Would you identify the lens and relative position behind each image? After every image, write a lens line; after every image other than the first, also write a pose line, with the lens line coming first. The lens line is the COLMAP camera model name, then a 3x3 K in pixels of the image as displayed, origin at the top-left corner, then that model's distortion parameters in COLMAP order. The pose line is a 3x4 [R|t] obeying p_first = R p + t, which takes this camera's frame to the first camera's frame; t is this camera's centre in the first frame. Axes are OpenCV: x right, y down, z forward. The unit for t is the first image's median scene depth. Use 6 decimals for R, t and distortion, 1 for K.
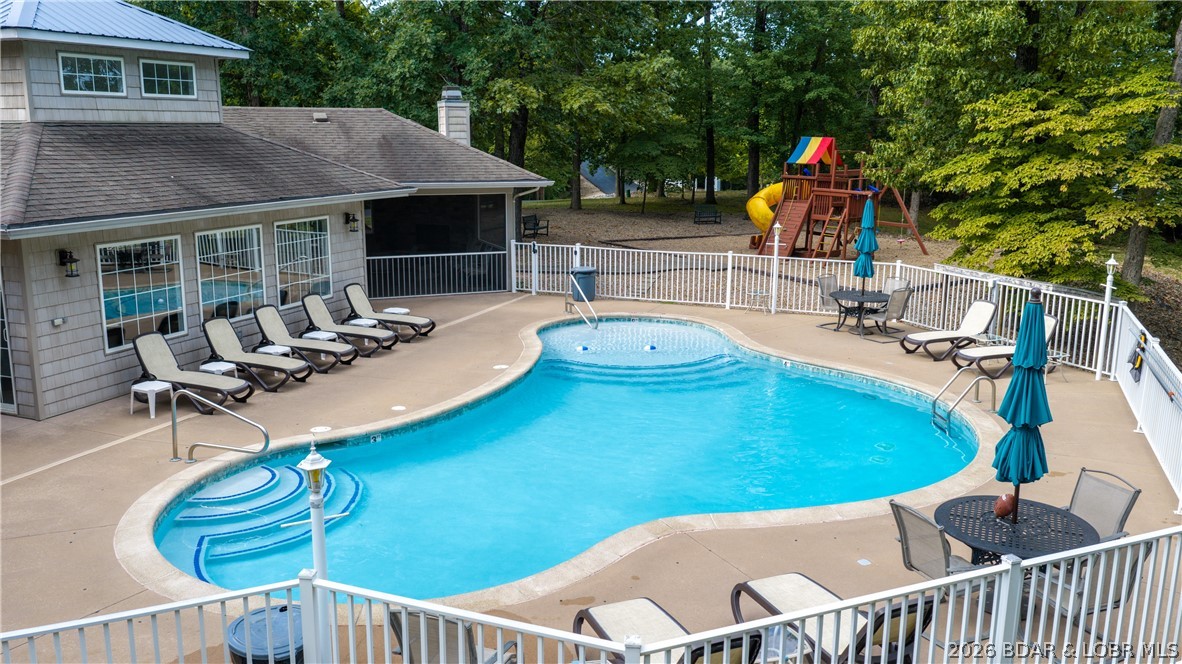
lens RADIAL K [[973.0, 0, 593.1], [0, 973.0, 336.9], [0, 0, 1]] dist [0.001103, 0.002489]
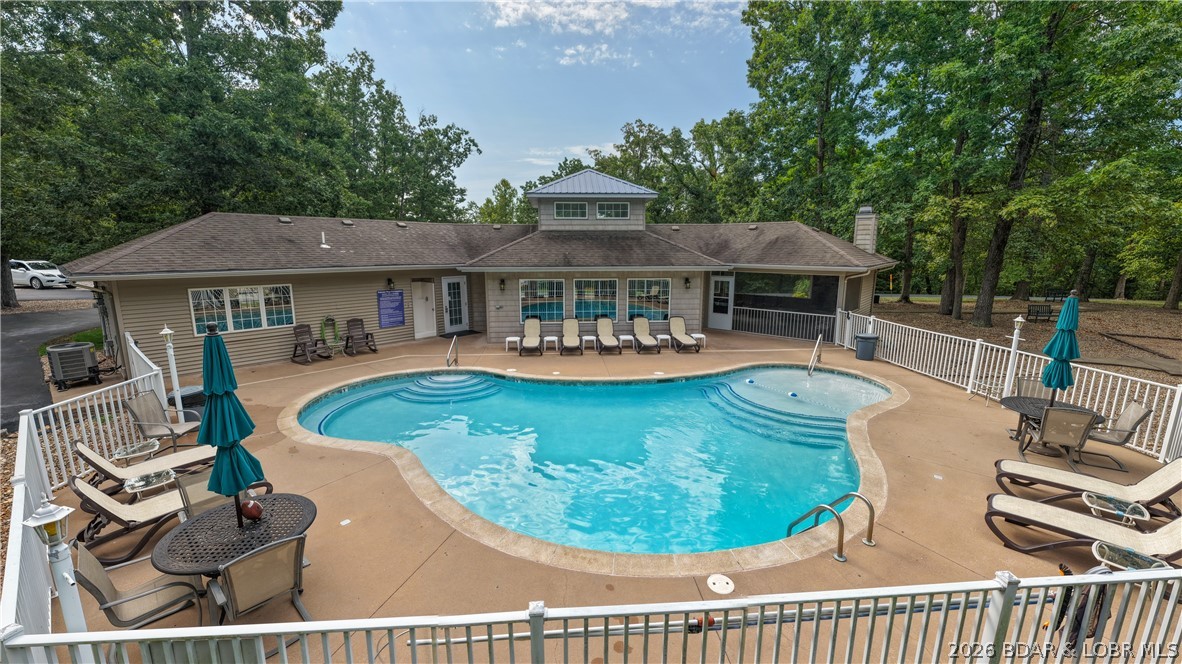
lens RADIAL K [[463.8, 0, 591.0], [0, 463.8, 332.0], [0, 0, 1]] dist [-0.000280, -0.000019]
pose [[0.438757, 0.157299, -0.884731, 0.373168], [-0.185484, 0.979211, 0.082112, -0.055576], [0.879254, 0.128077, 0.458812, 0.384645]]
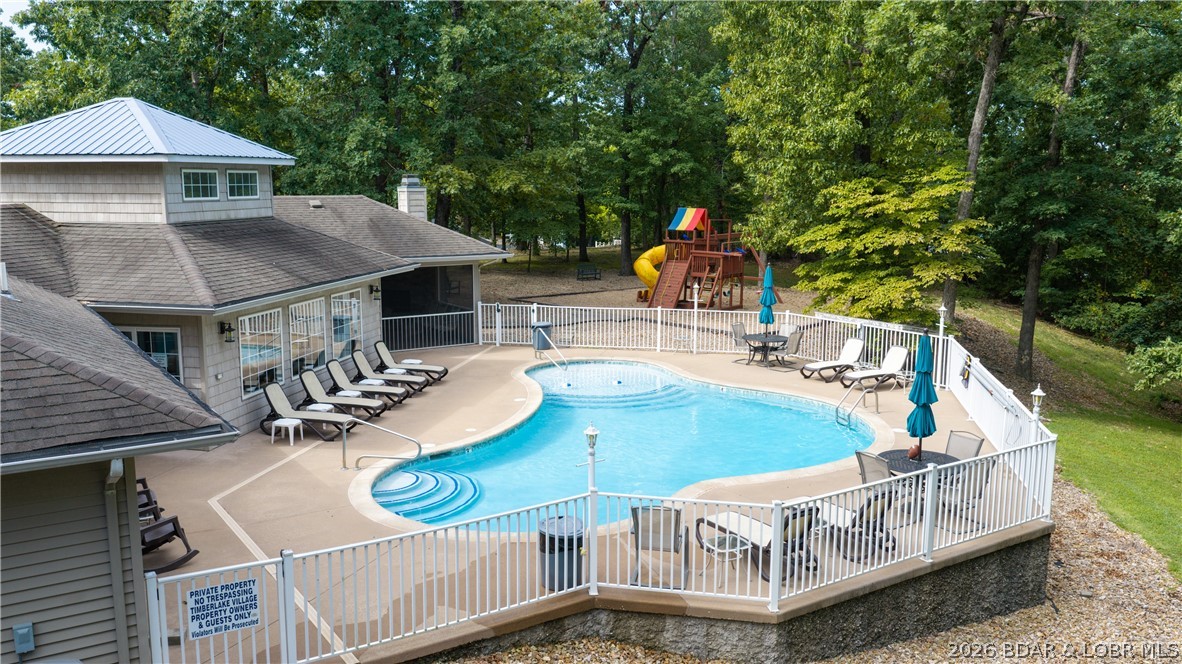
lens RADIAL K [[972.8, 0, 591.0], [0, 972.8, 332.0], [0, 0, 1]] dist [0.011042, 0.002175]
pose [[0.984552, -0.031696, 0.172200, -0.160058], [0.041485, 0.997703, -0.053546, 0.009798], [-0.170108, 0.059863, 0.983606, -0.230877]]
